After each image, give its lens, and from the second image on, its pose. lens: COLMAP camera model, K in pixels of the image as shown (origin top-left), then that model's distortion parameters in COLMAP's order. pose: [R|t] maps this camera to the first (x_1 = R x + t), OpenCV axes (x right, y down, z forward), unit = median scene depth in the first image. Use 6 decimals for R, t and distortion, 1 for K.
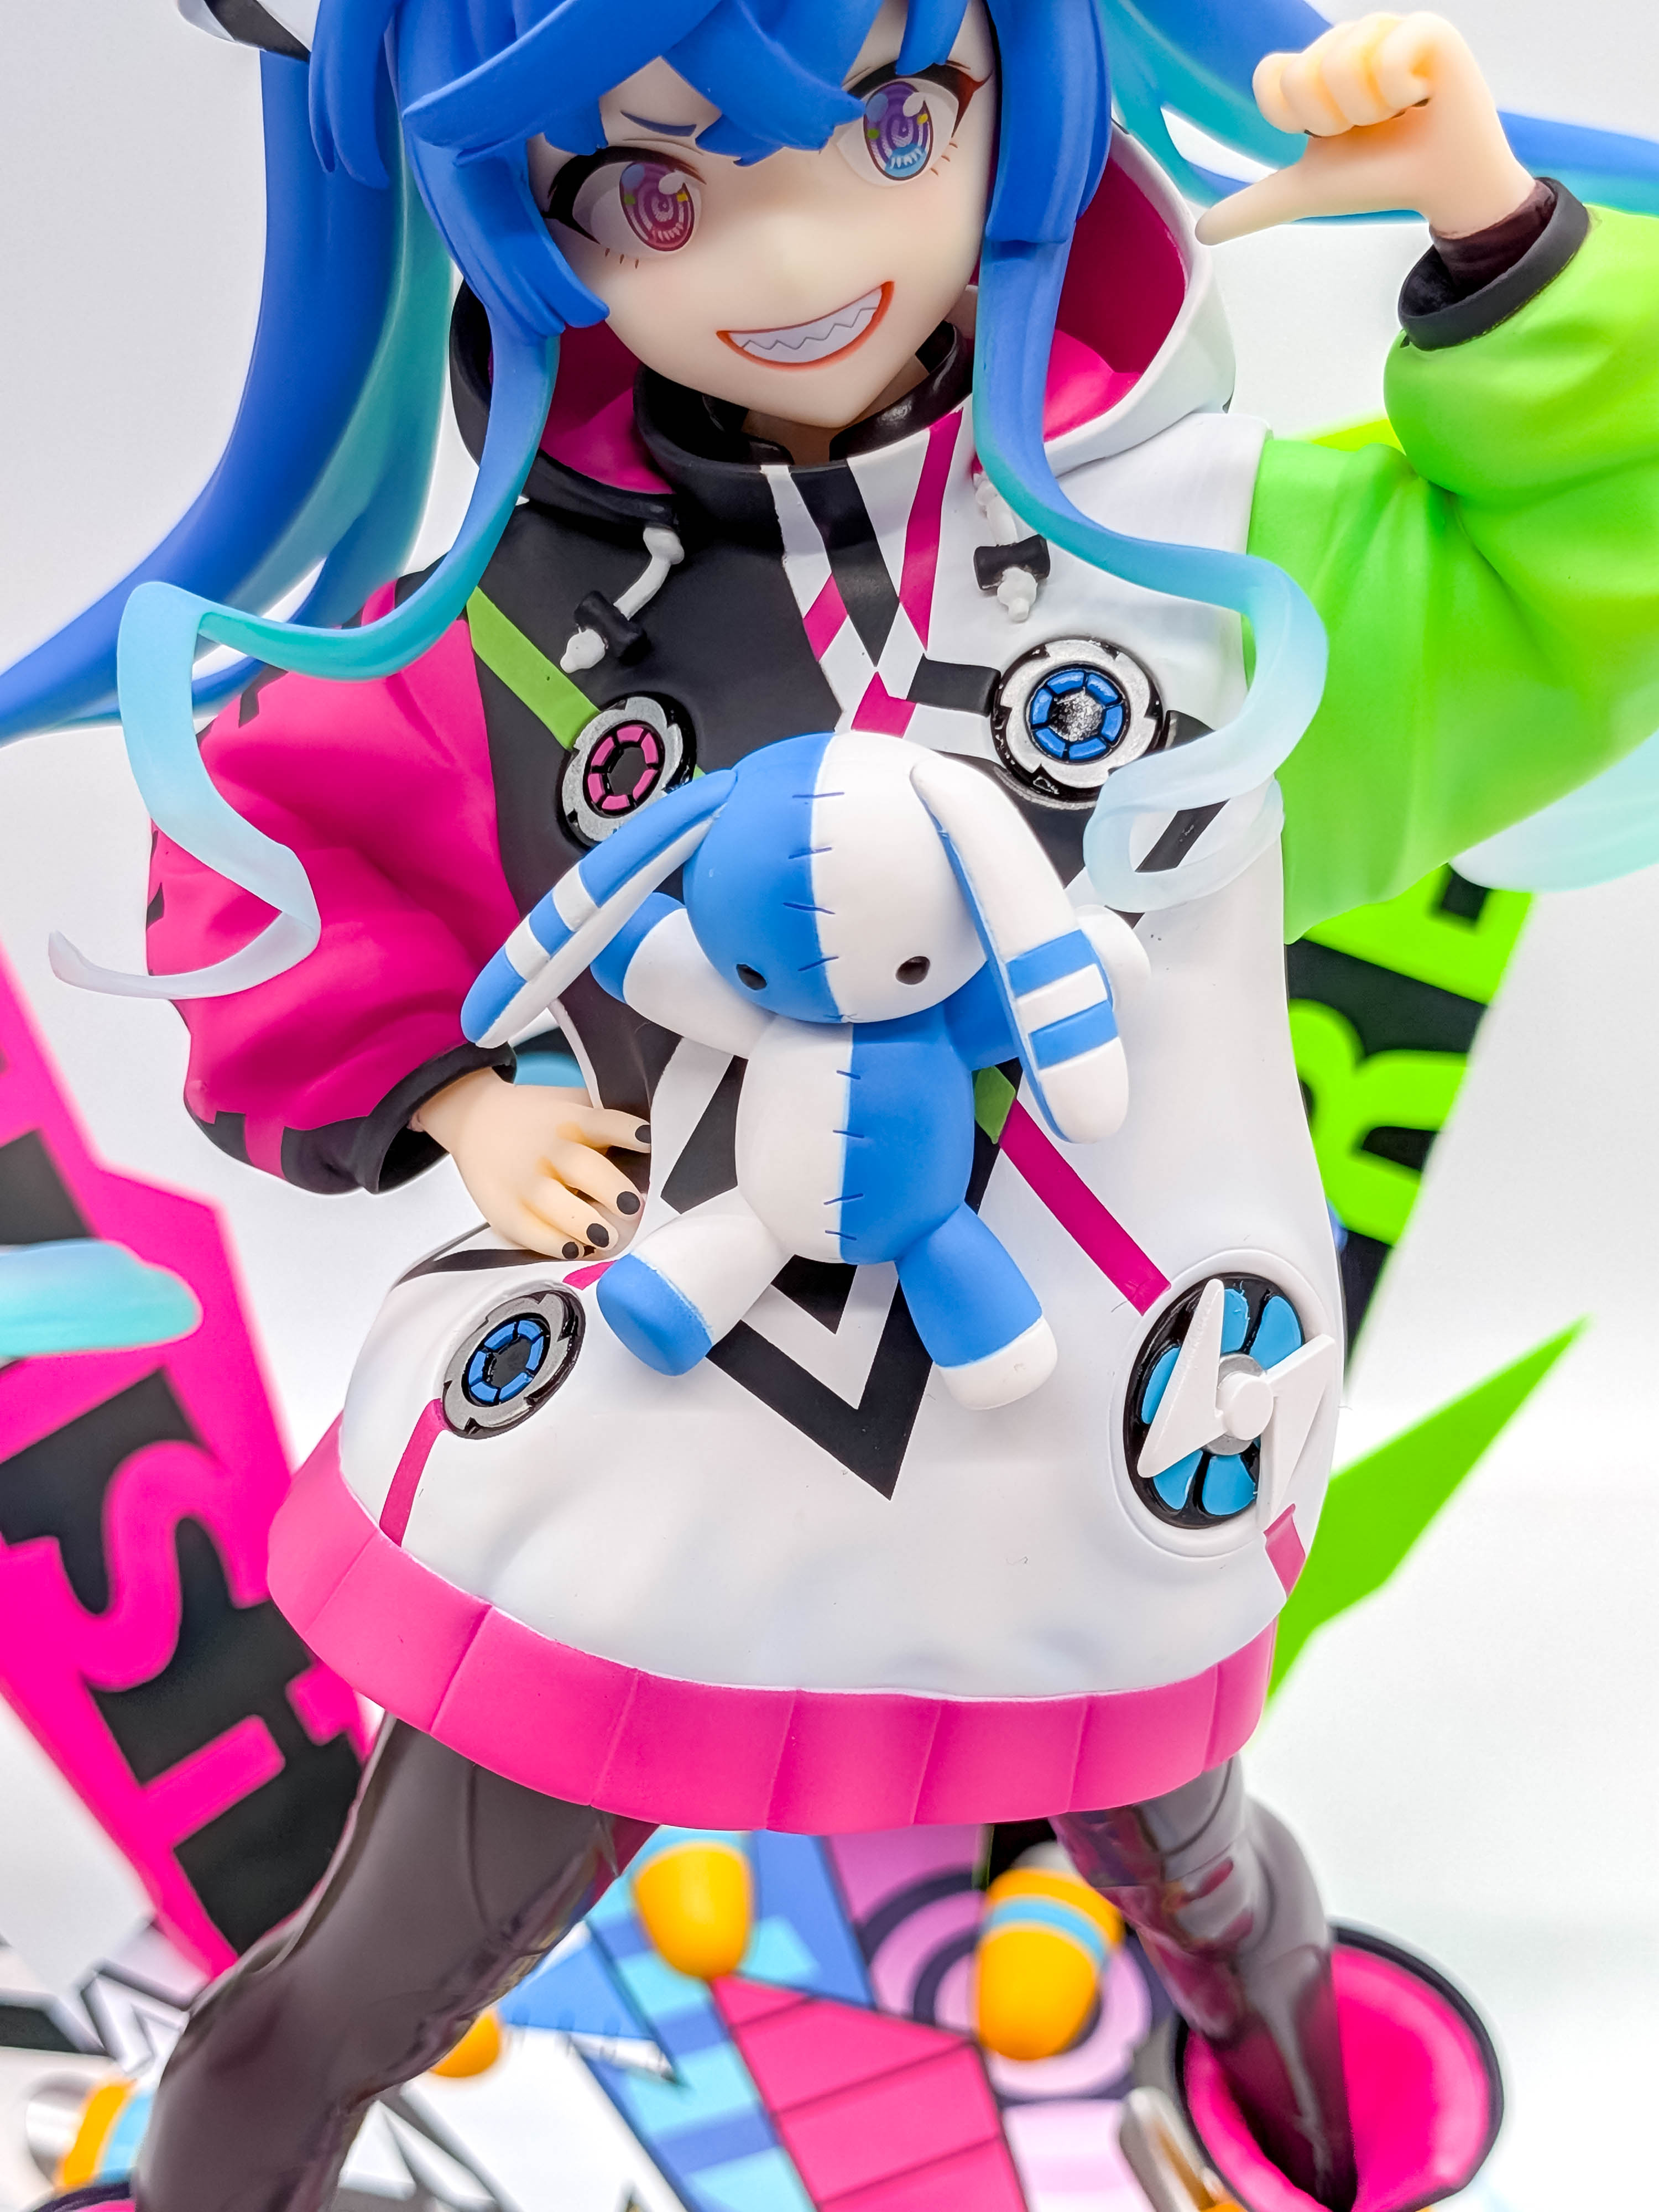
lens RADIAL K [[3263.2, 0, 860.5], [0, 3263.2, 1155.9], [0, 0, 1]] dist [0.107432, -0.205089]
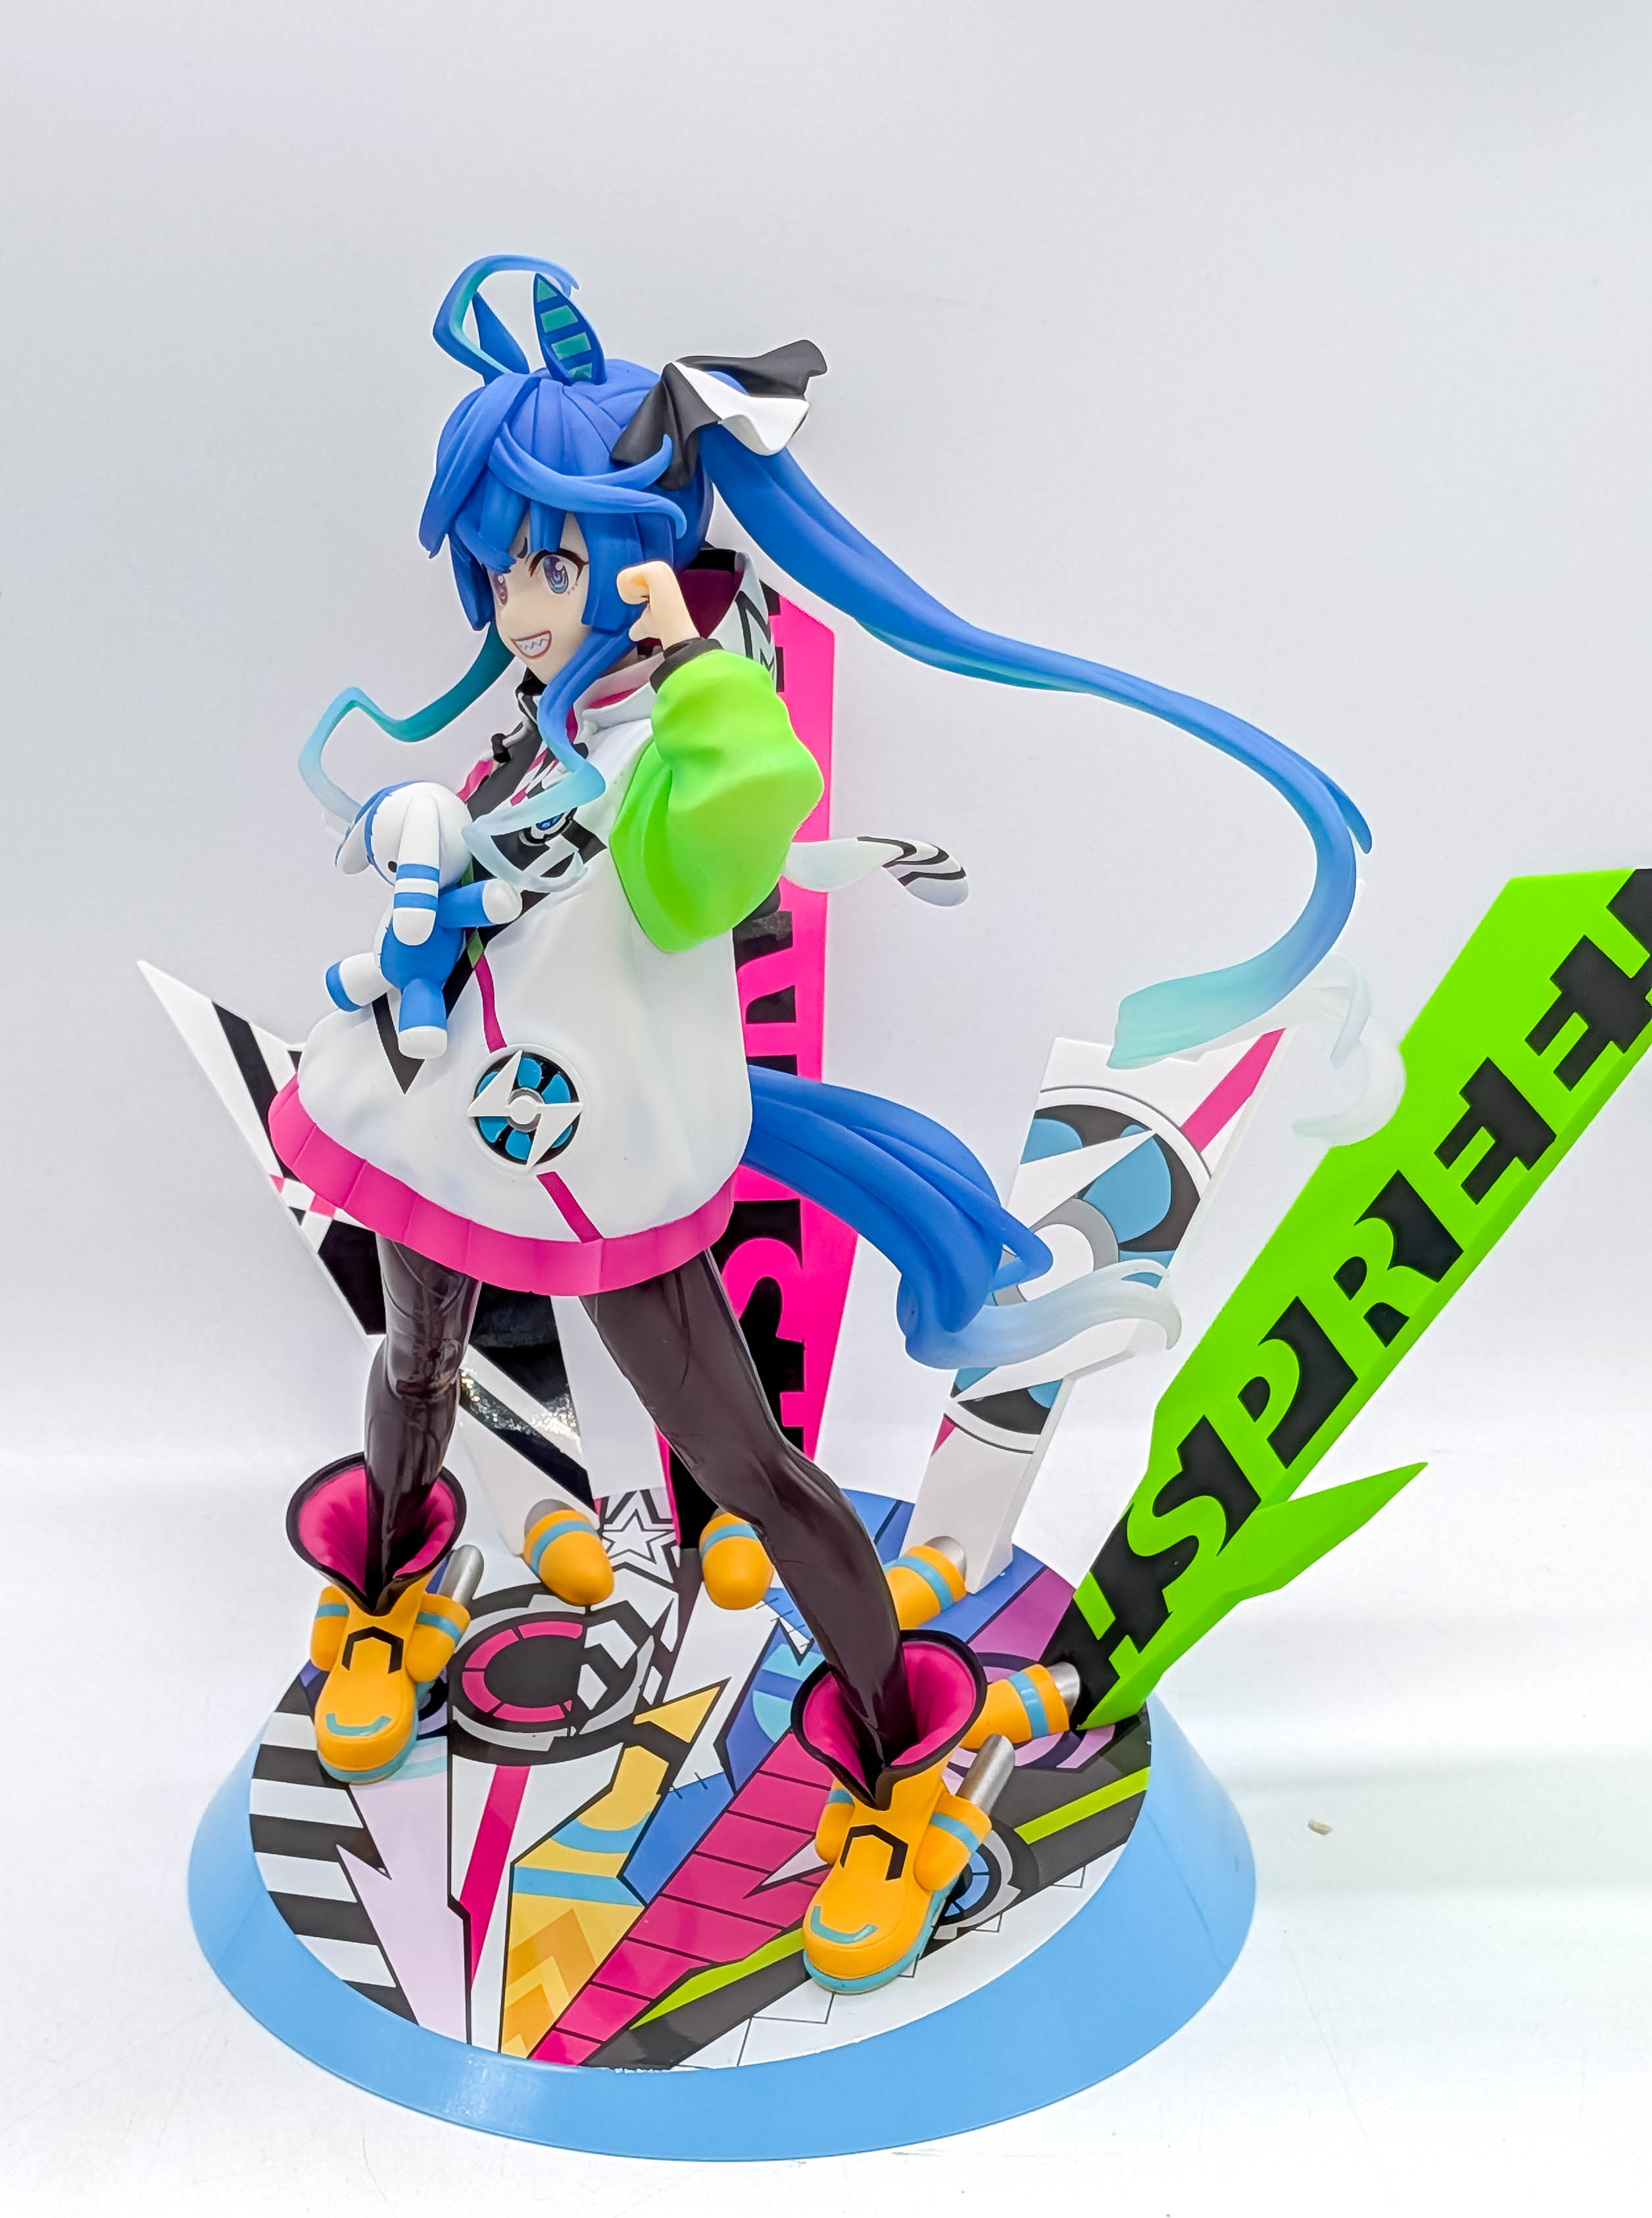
lens RADIAL K [[3786.9, 0, 731.4], [0, 3786.9, 1178.5], [0, 0, 1]] dist [0.150802, -0.016204]
pose [[0.592018, 0.284287, -0.754119, 2.358292], [-0.373690, 0.925881, 0.055674, -0.088707], [0.714052, 0.248847, 0.654373, -0.692343]]
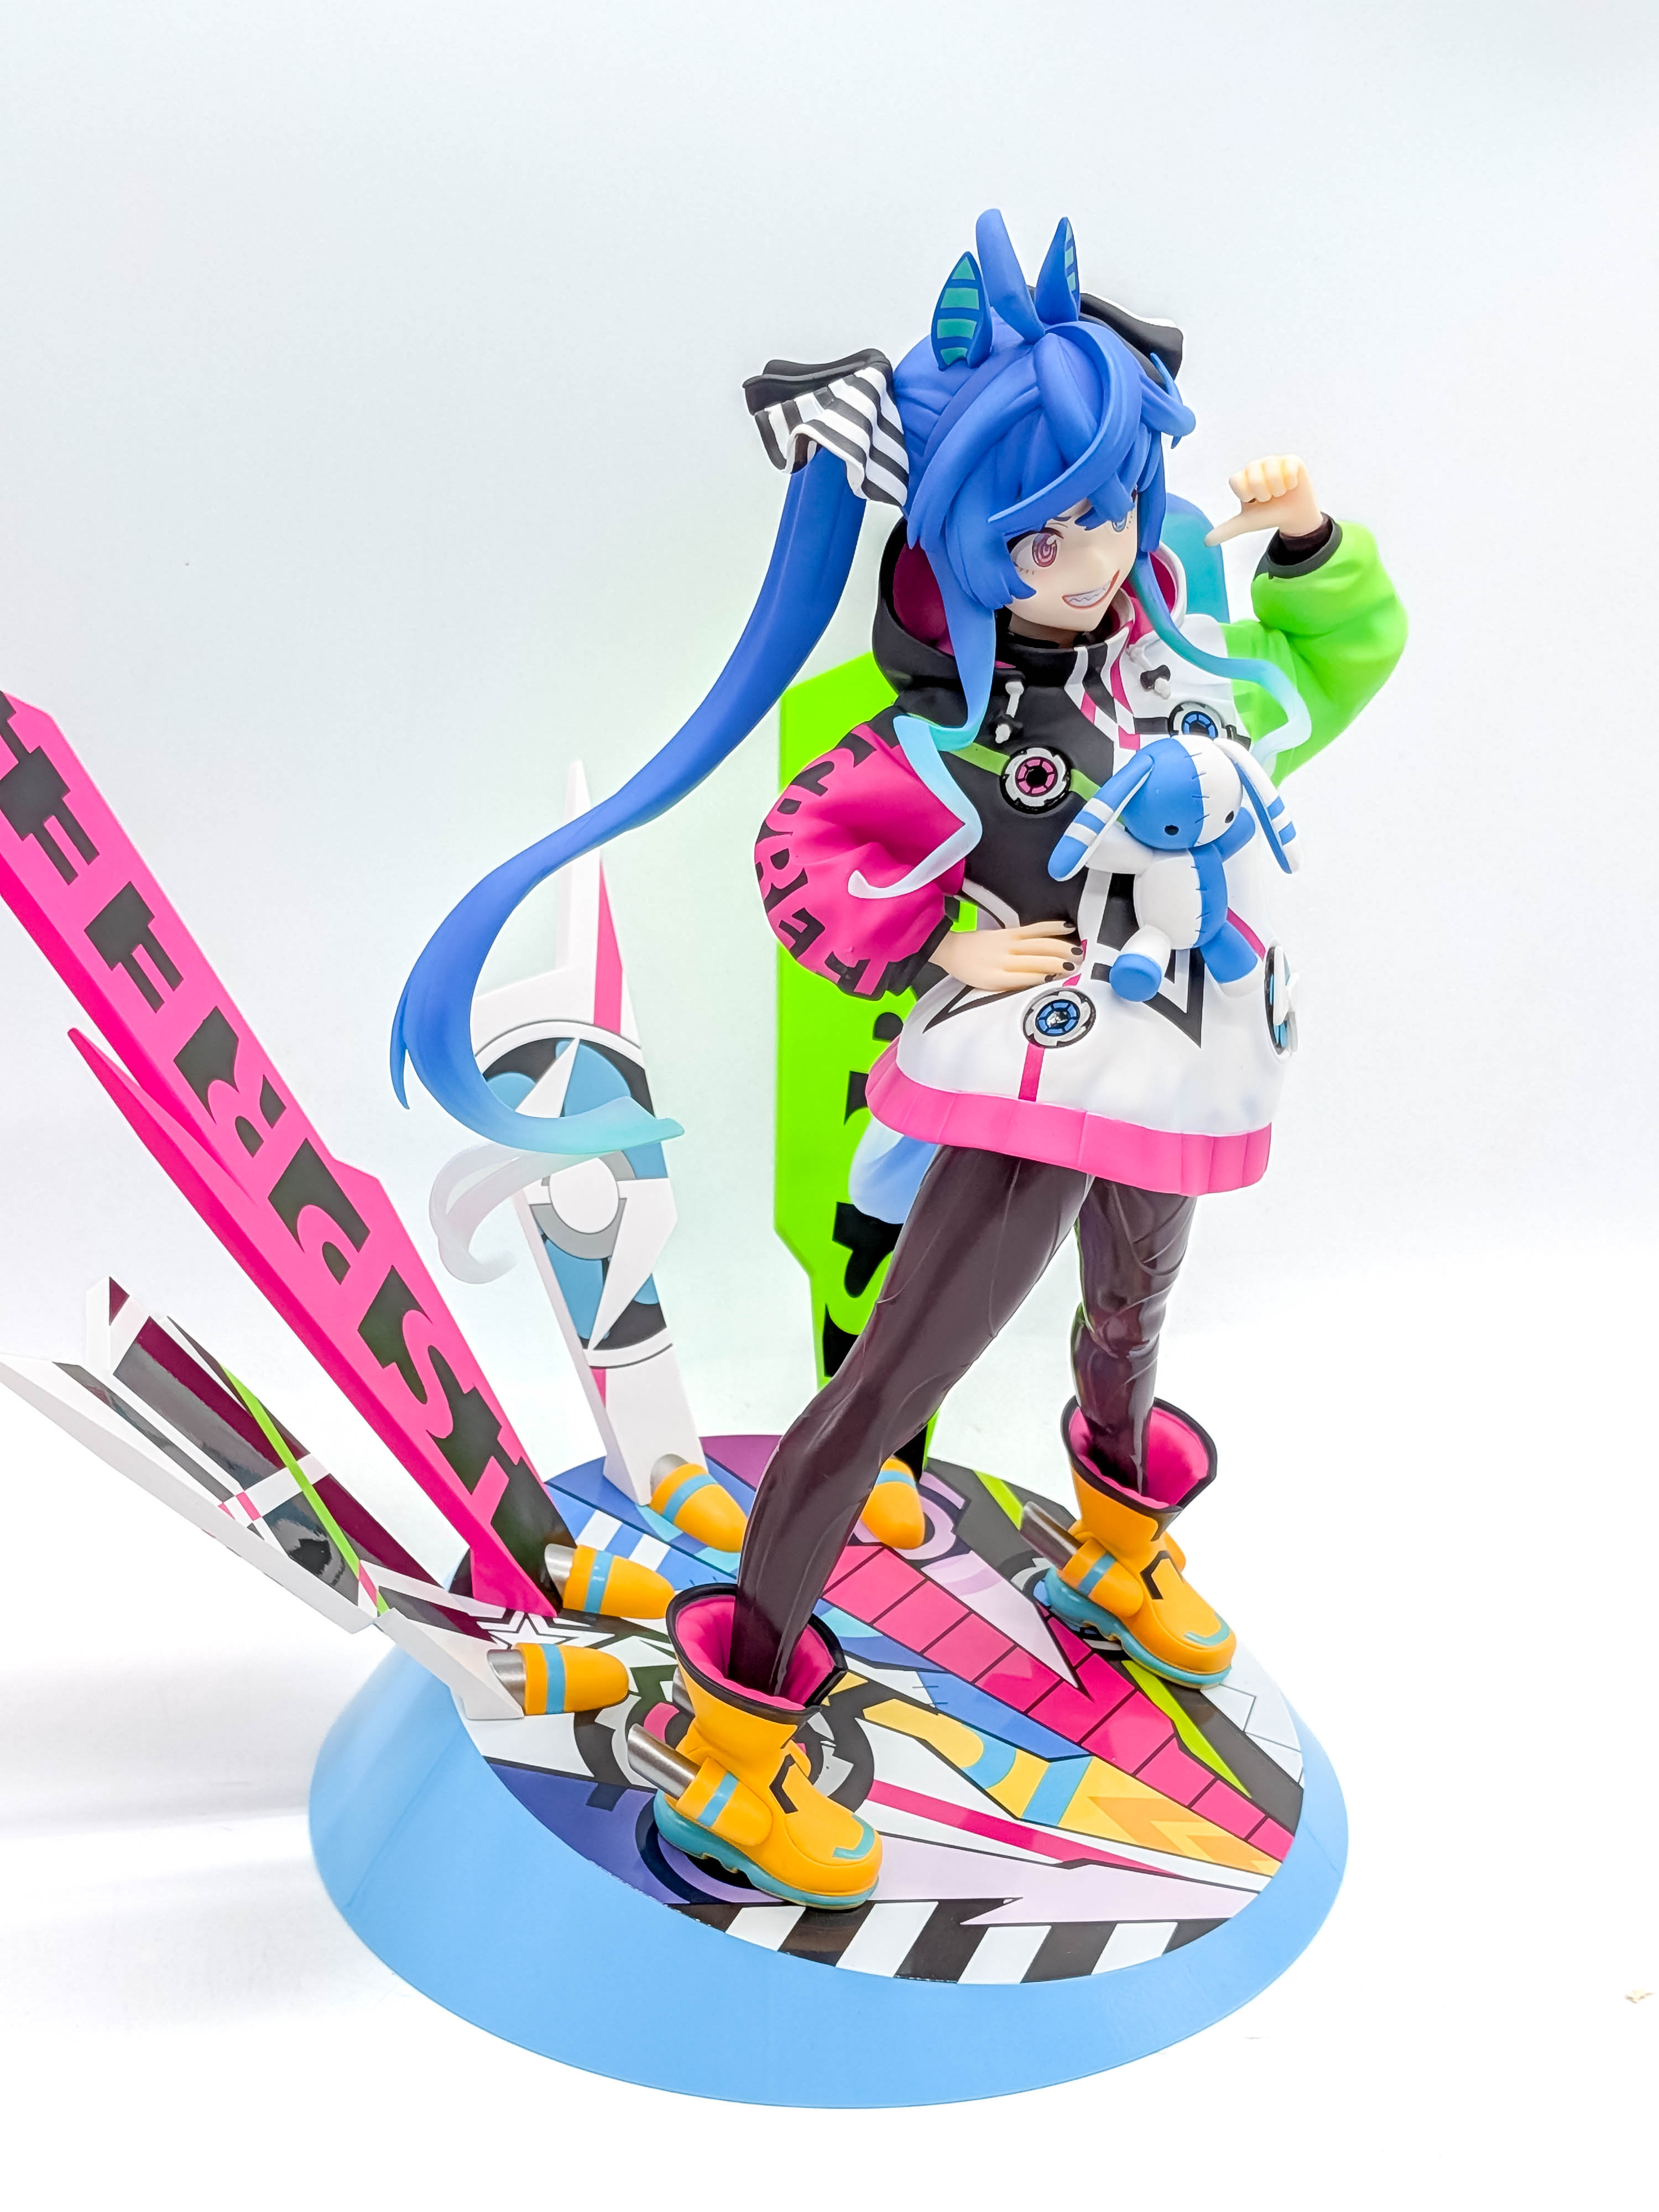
lens RADIAL K [[3178.2, 0, 788.3], [0, 3178.2, 1178.9], [0, 0, 1]] dist [0.165714, -0.399203]
pose [[0.861095, -0.174876, 0.477424, -1.445115], [0.220554, 0.974520, -0.040838, 0.233659], [-0.458118, 0.140463, 0.877723, -0.974589]]
